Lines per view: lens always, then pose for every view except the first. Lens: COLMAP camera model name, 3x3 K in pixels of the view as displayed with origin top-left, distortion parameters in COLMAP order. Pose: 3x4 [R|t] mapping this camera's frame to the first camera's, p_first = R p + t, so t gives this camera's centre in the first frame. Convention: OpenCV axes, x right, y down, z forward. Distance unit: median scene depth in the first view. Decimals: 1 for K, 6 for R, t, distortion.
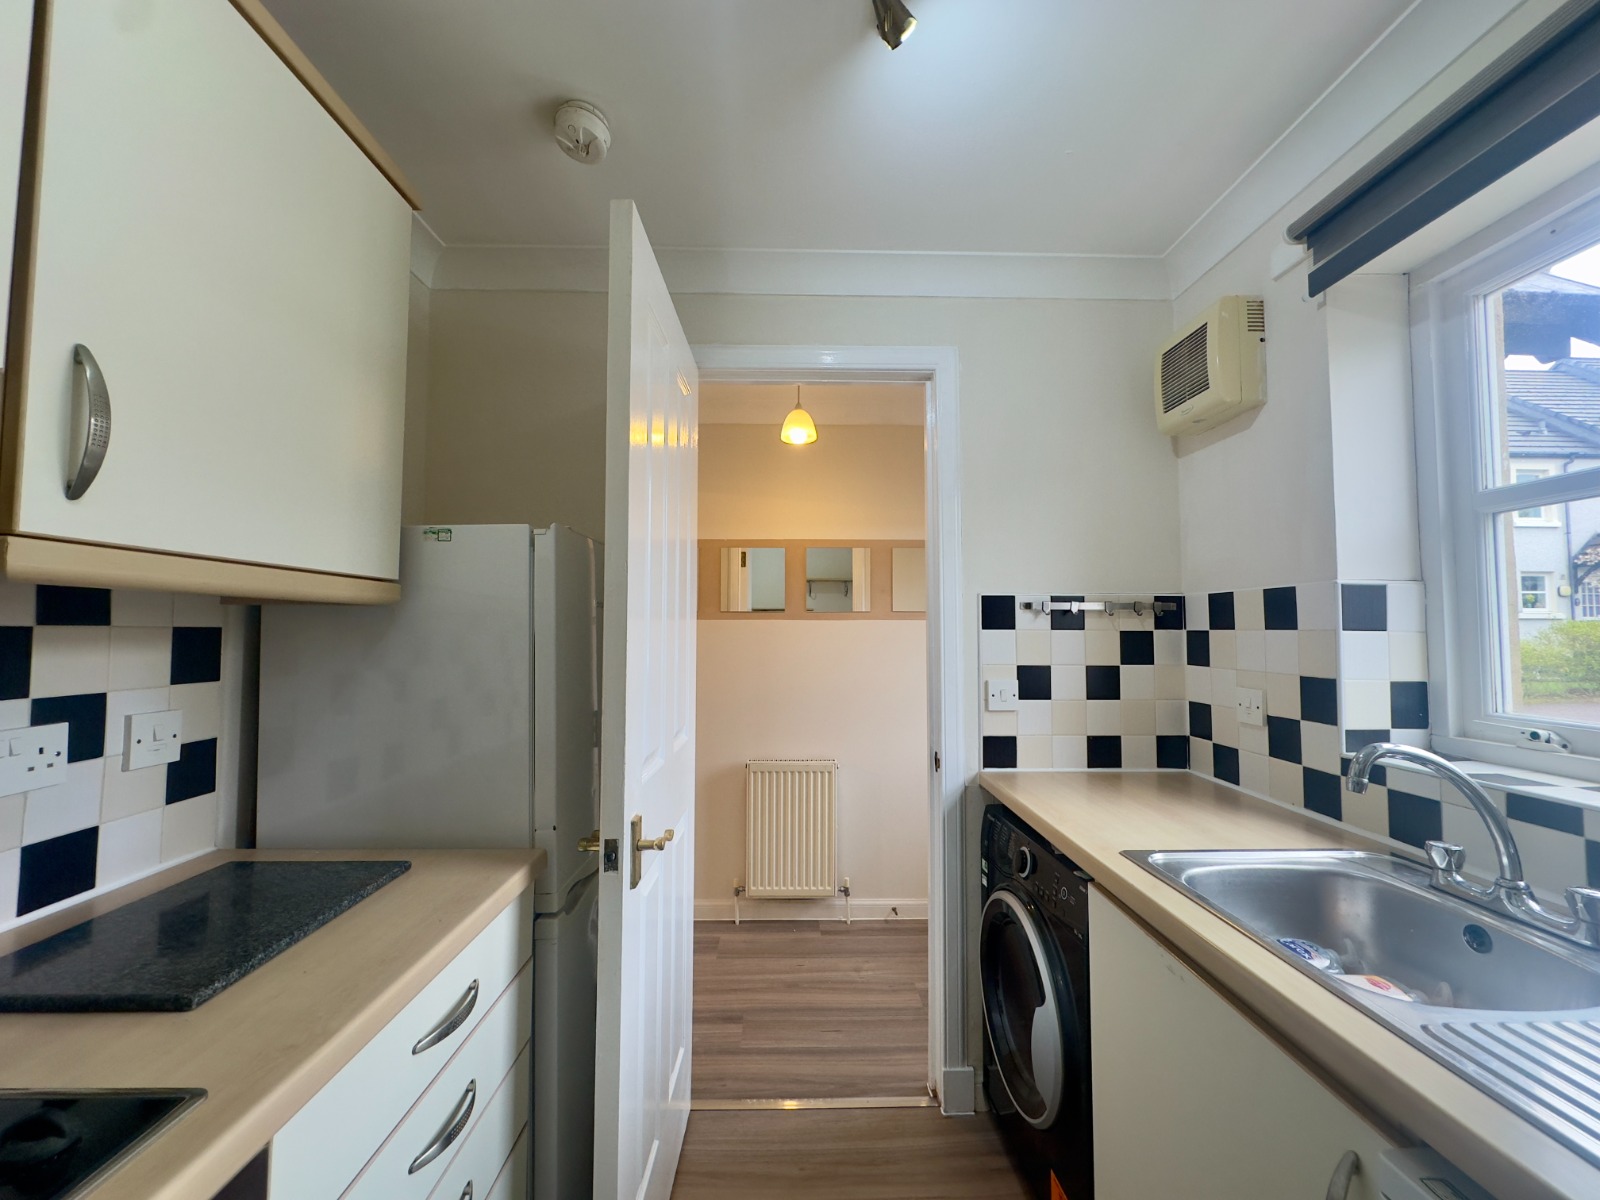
lens RADIAL K [[638.3, 0, 799.5], [0, 638.3, 604.9], [0, 0, 1]] dist [-0.002556, 0.000107]
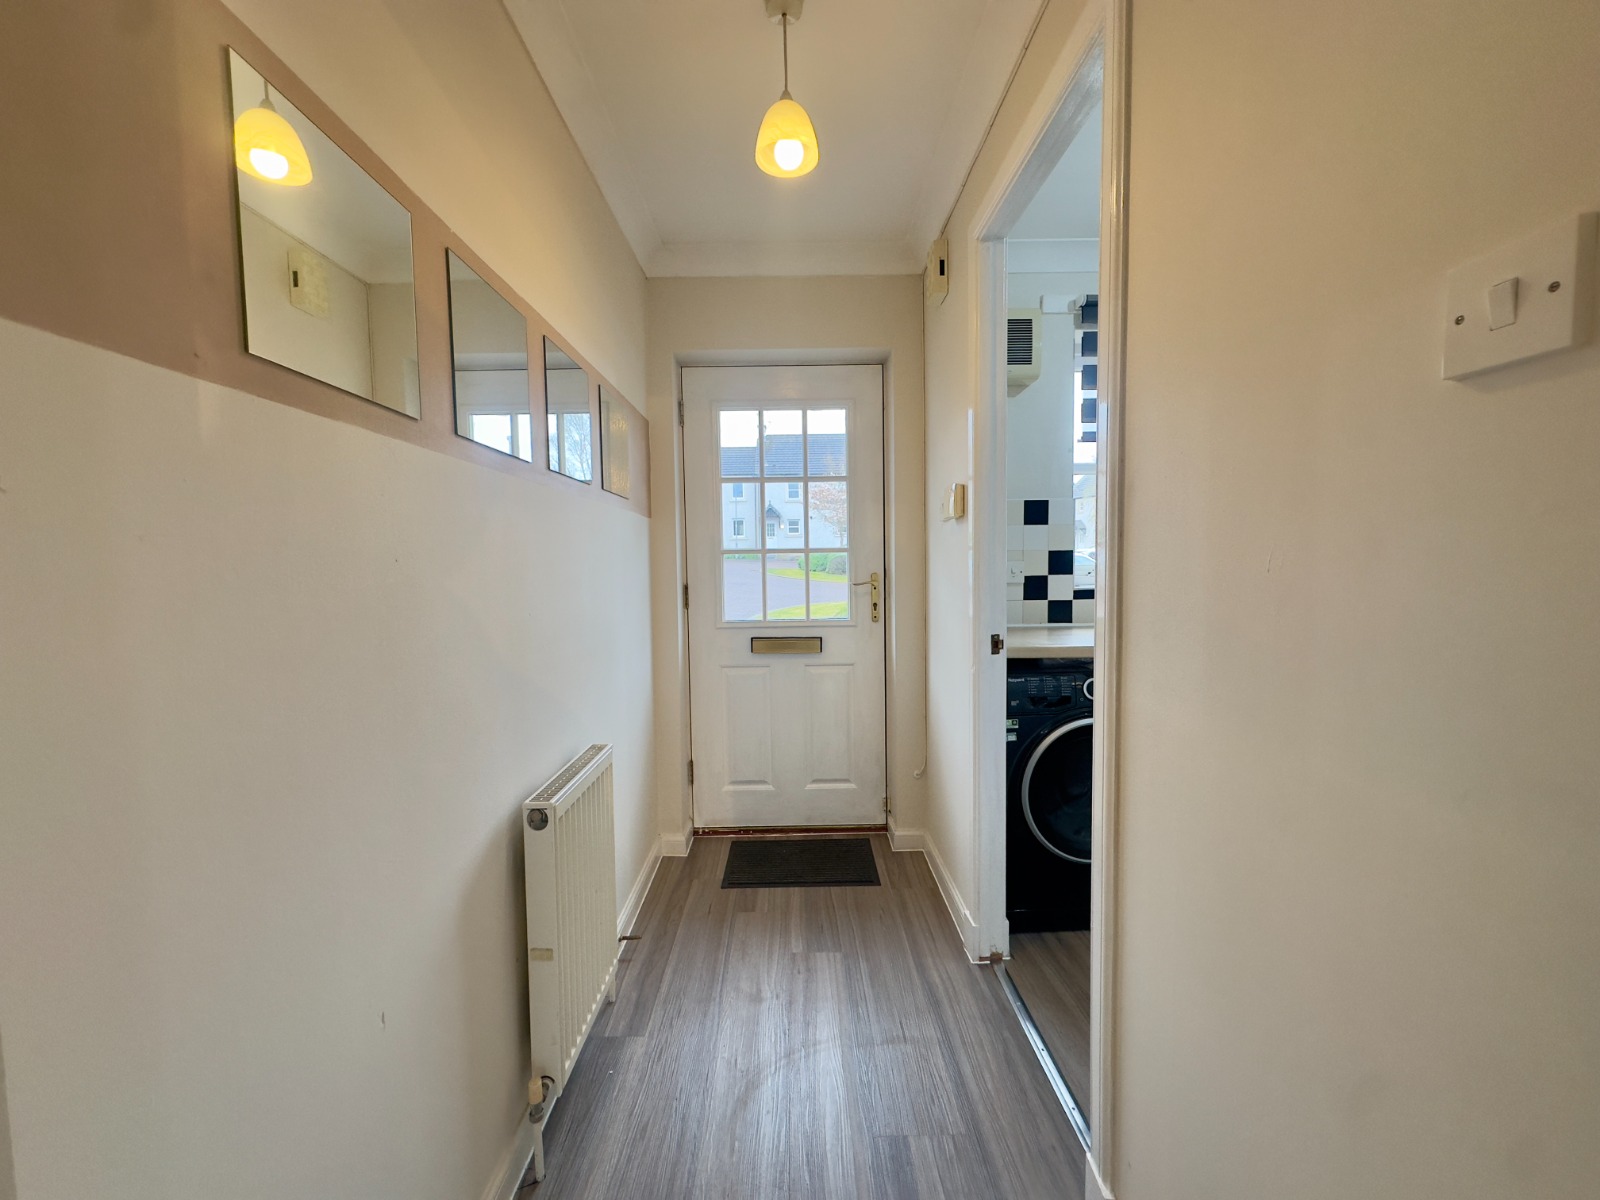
lens RADIAL K [[638.3, 0, 796.8], [0, 638.3, 589.8], [0, 0, 1]] dist [-0.002556, 0.000107]
pose [[0.013512, -0.056760, 0.998296, -1.017526], [-0.029256, 0.997938, 0.057136, 0.137624], [-0.999481, -0.029978, 0.011824, 1.668486]]
